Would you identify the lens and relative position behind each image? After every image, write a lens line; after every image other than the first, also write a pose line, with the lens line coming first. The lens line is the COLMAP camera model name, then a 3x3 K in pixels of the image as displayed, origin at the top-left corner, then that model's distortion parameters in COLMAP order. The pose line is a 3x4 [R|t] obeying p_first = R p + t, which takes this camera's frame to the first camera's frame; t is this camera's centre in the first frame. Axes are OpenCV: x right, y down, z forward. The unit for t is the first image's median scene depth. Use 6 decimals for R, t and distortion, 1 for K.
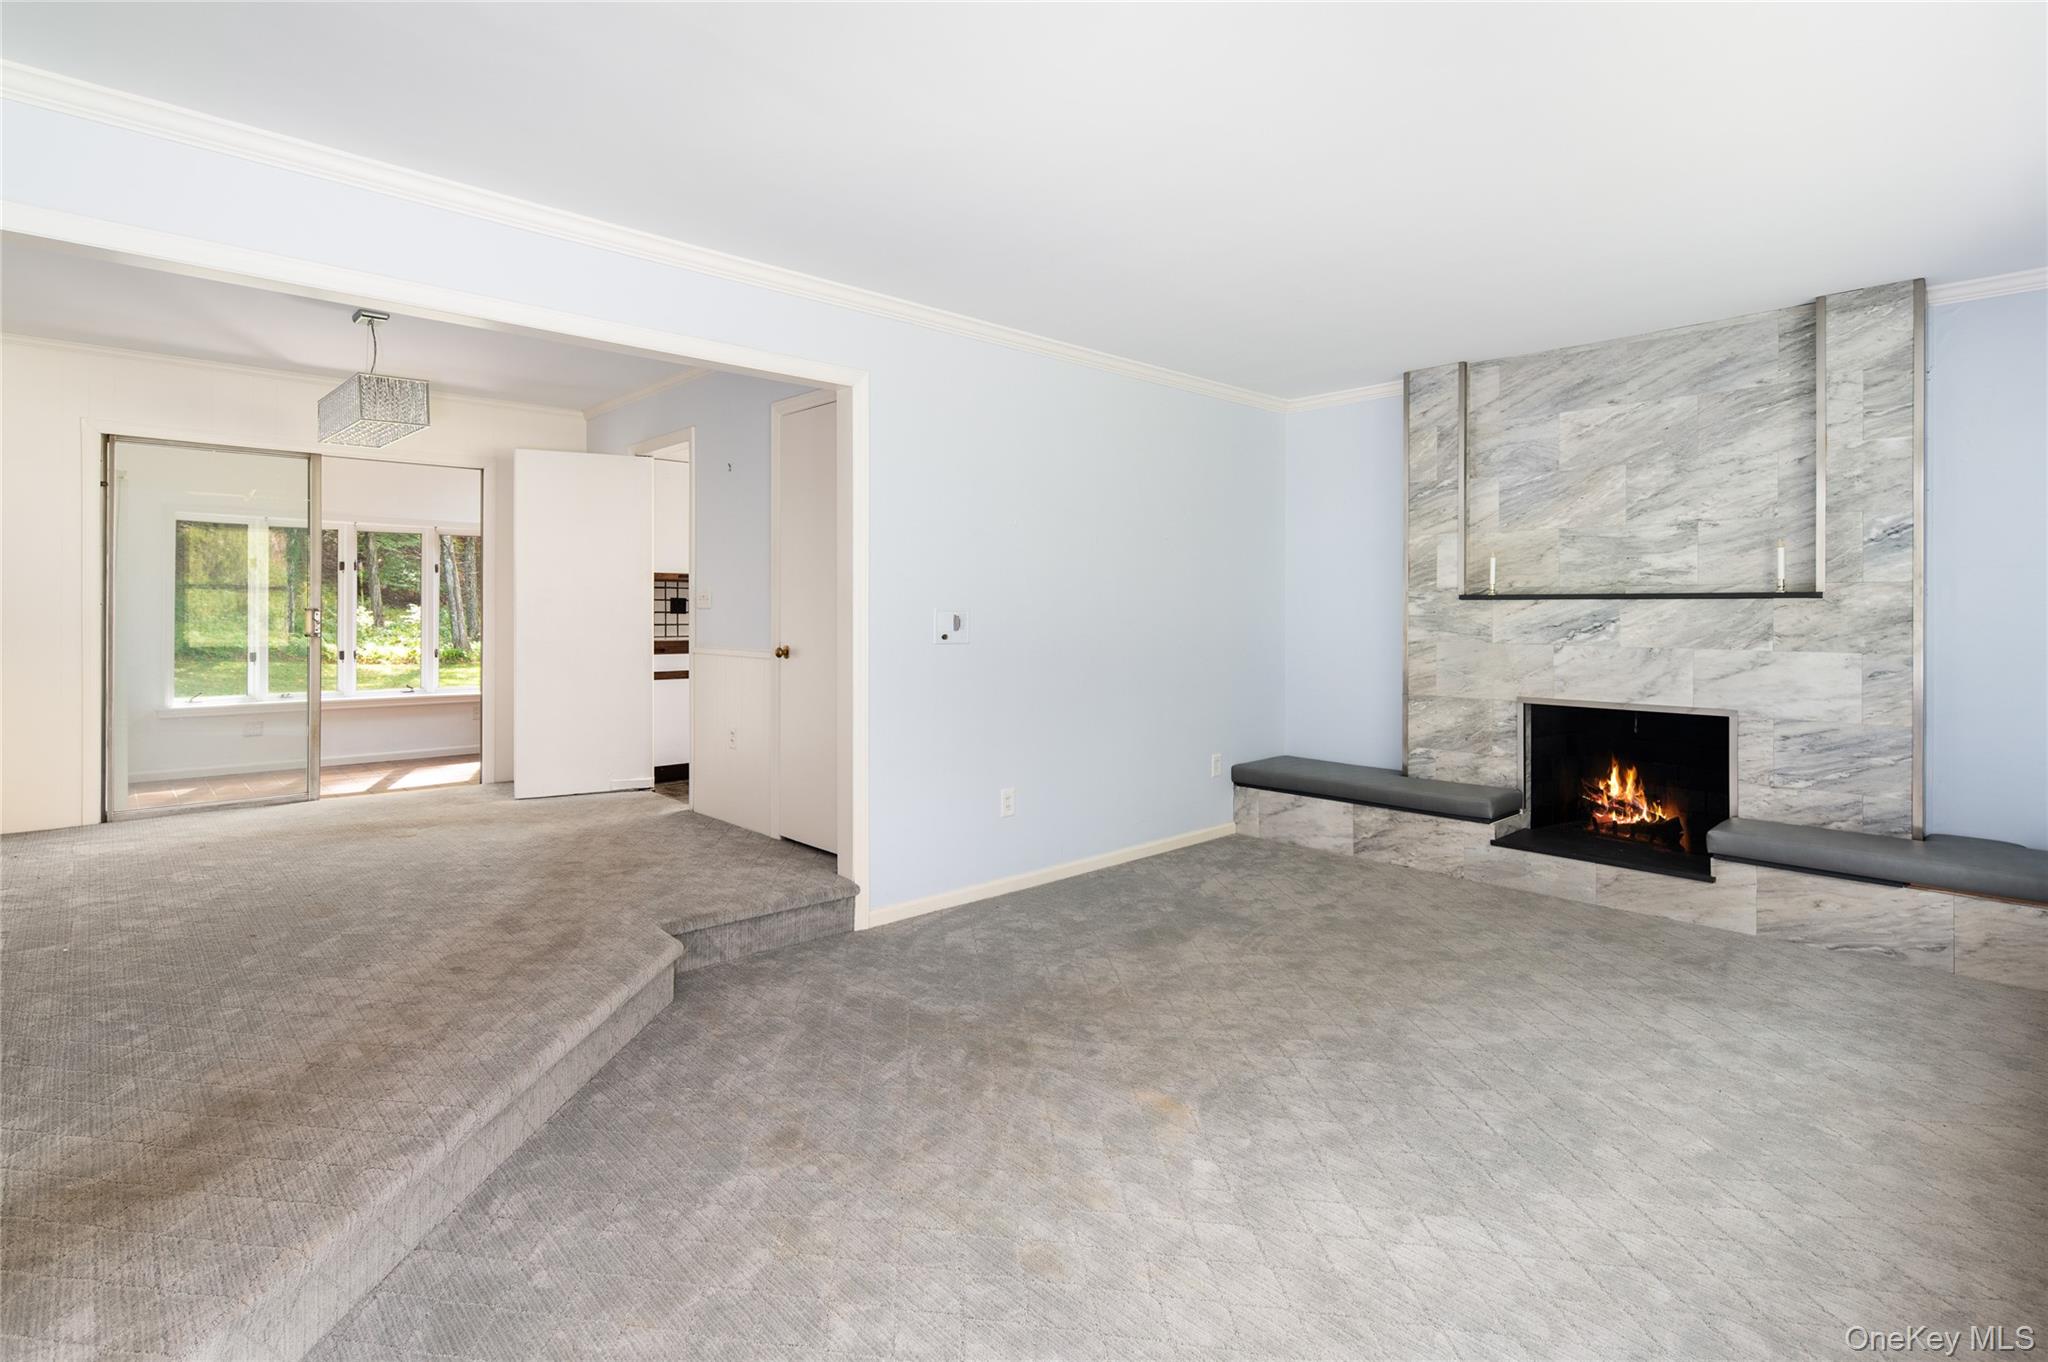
lens RADIAL K [[996.2, 0, 1026.7], [0, 996.2, 606.9], [0, 0, 1]] dist [0.000594, -0.000176]
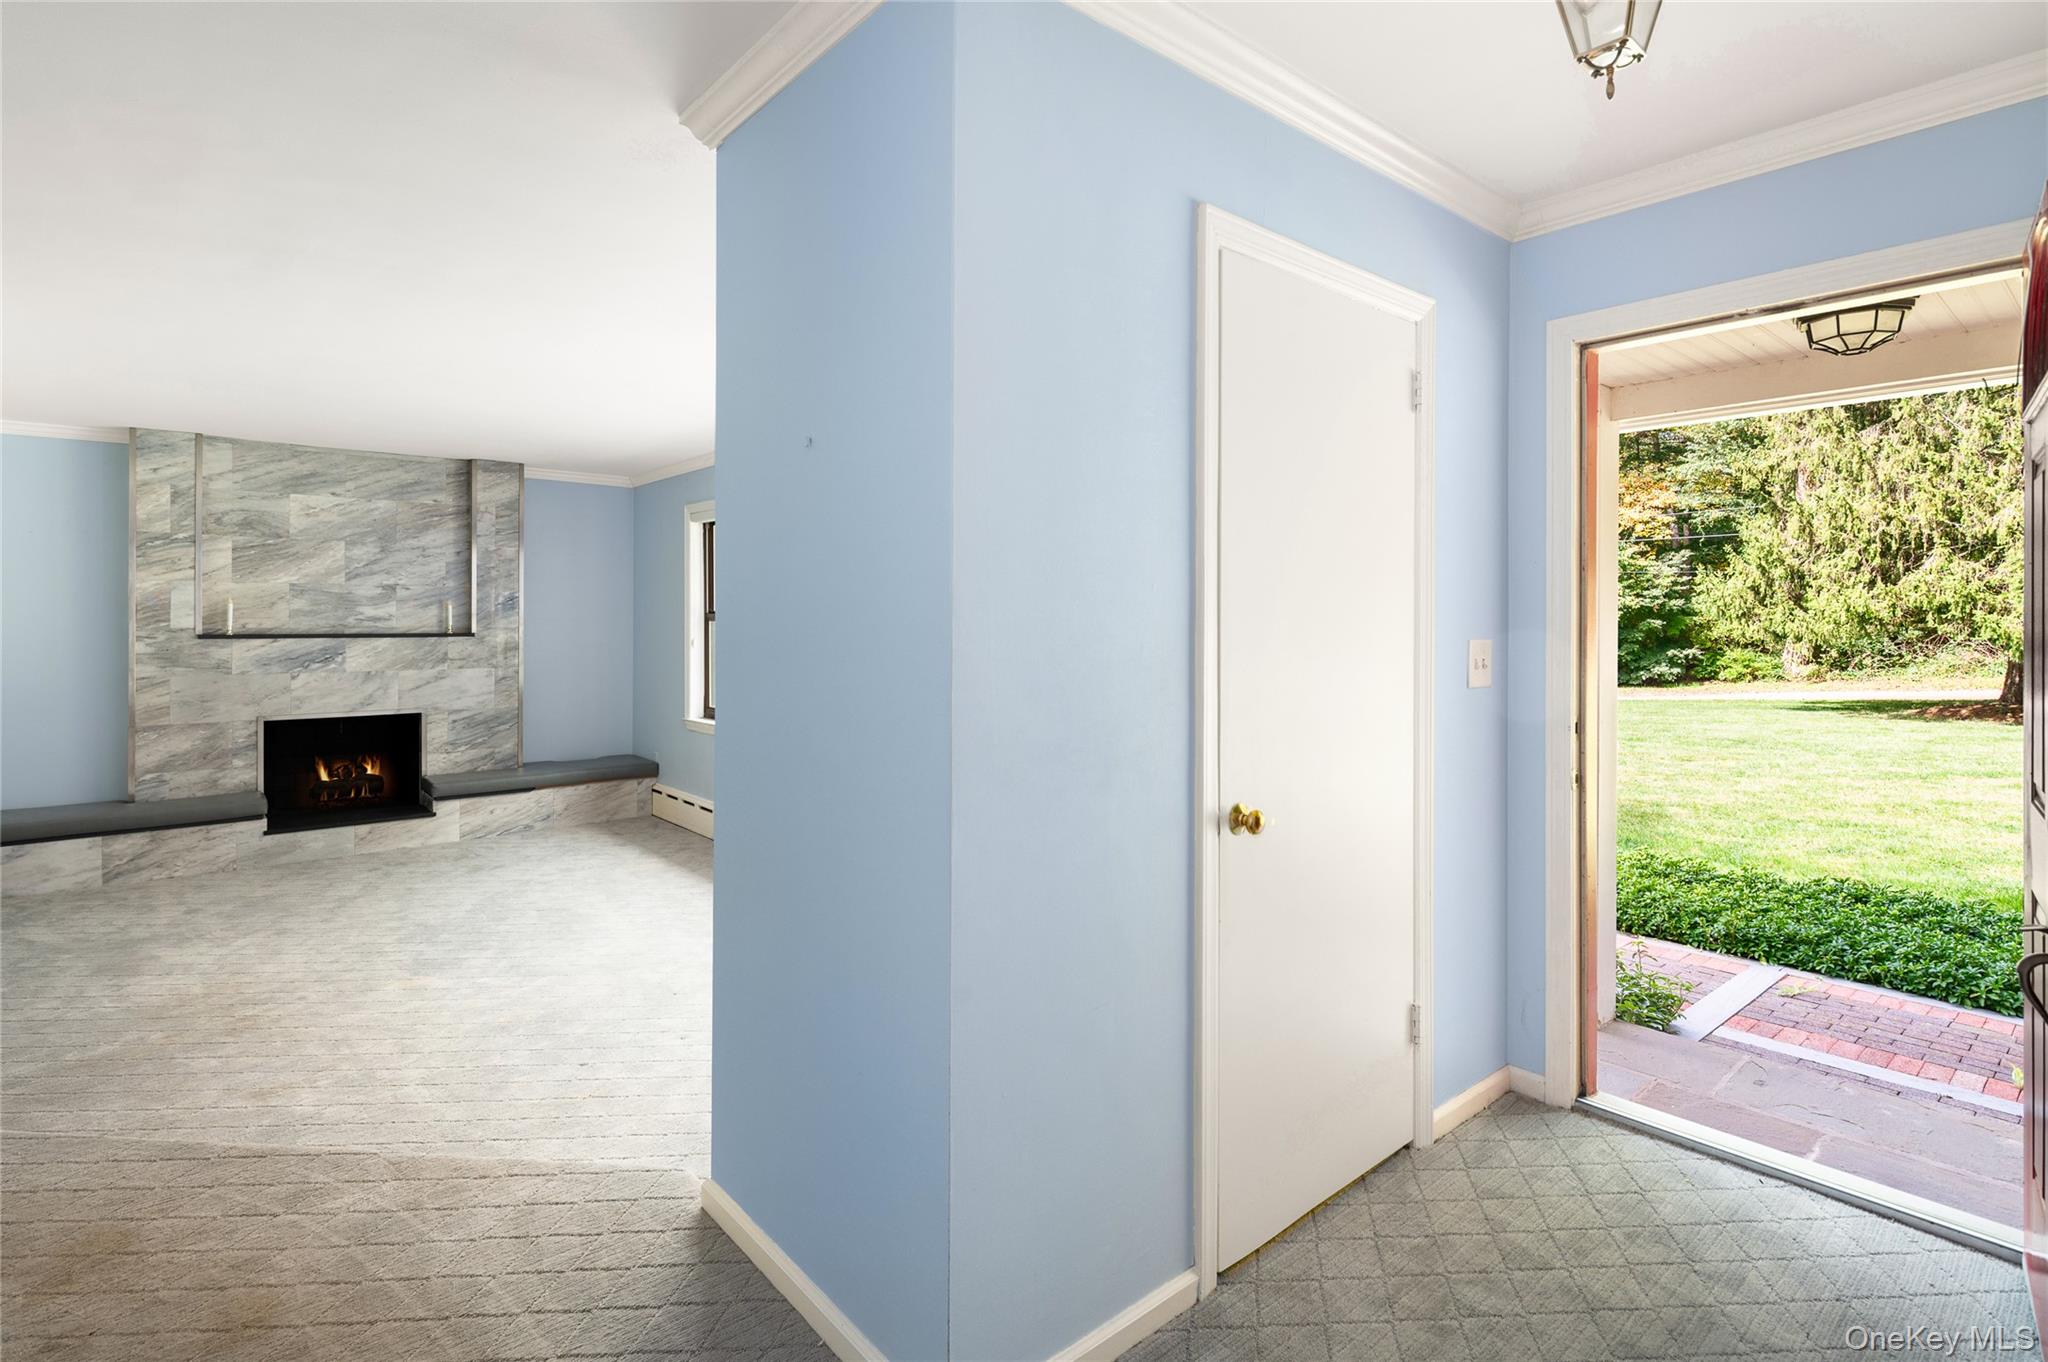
lens RADIAL K [[996.2, 0, 1026.7], [0, 996.2, 606.9], [0, 0, 1]] dist [0.000594, -0.000176]
pose [[0.041321, 0.010736, 0.999088, -0.762177], [-0.003805, 0.999937, -0.010587, -0.039913], [-0.999139, -0.003364, 0.041359, -0.012163]]
